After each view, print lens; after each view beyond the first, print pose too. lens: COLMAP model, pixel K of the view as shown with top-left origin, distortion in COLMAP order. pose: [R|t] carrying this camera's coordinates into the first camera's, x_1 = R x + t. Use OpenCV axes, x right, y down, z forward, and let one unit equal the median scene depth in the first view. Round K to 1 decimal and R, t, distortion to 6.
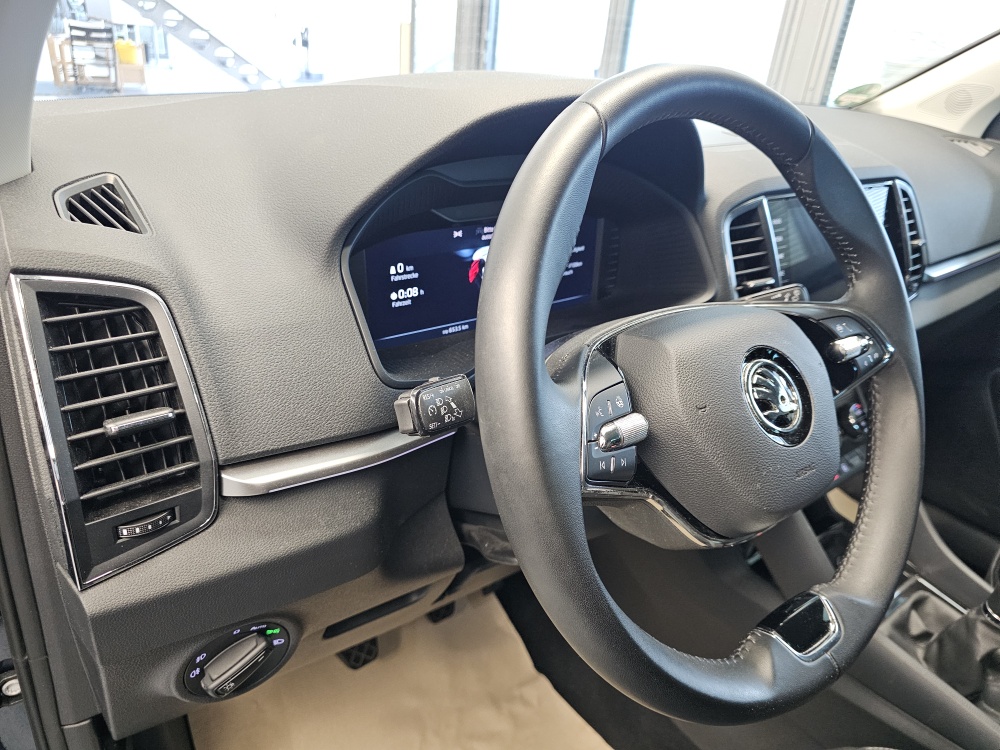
lens RADIAL K [[685.1, 0, 496.1], [0, 685.1, 371.2], [0, 0, 1]] dist [0.055158, -0.063187]
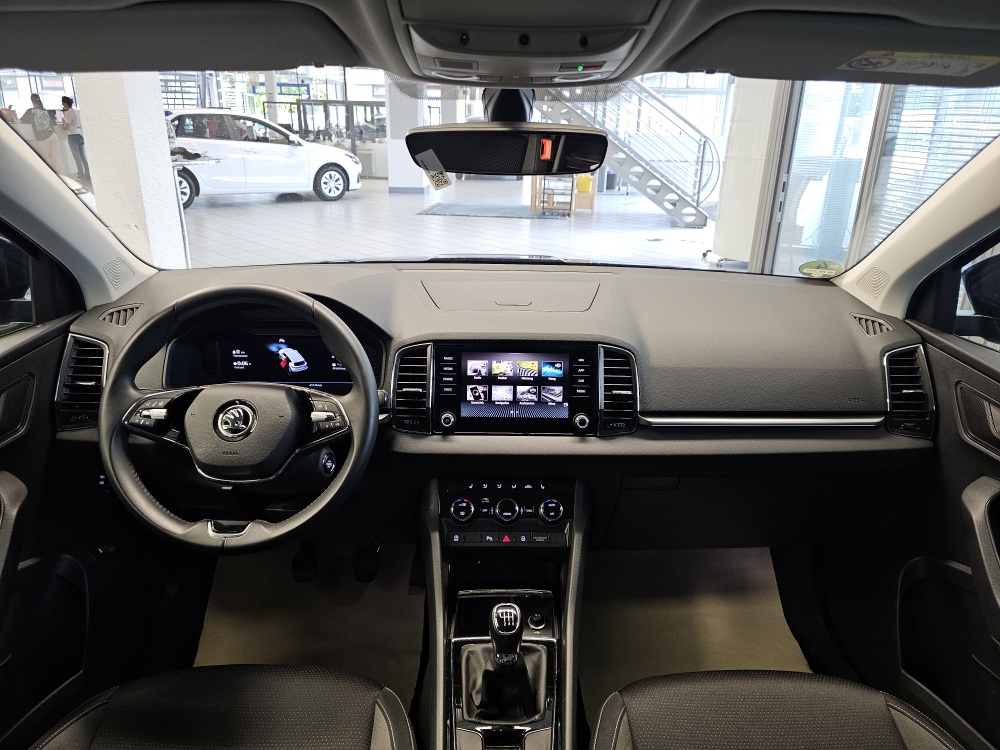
lens RADIAL K [[685.1, 0, 504.0], [0, 685.1, 366.6], [0, 0, 1]] dist [0.055158, -0.063187]
pose [[0.795869, 0.138520, -0.589411, 1.862193], [-0.226153, 0.971031, -0.077163, -0.124816], [0.561647, 0.194709, 0.804140, -0.306330]]
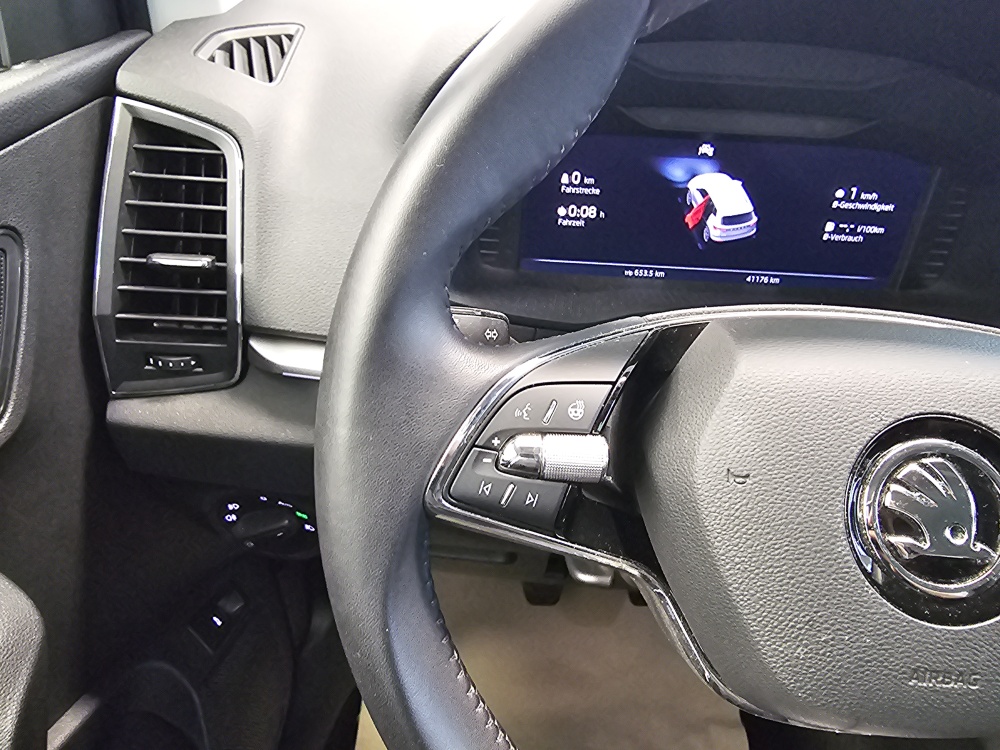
lens RADIAL K [[691.1, 0, 495.5], [0, 691.1, 361.3], [0, 0, 1]] dist [0.003409, 0.002323]
pose [[0.774183, 0.311222, -0.551164, 0.295238], [-0.269631, 0.949967, 0.157679, -0.048630], [0.572660, 0.026539, 0.819363, 0.291169]]
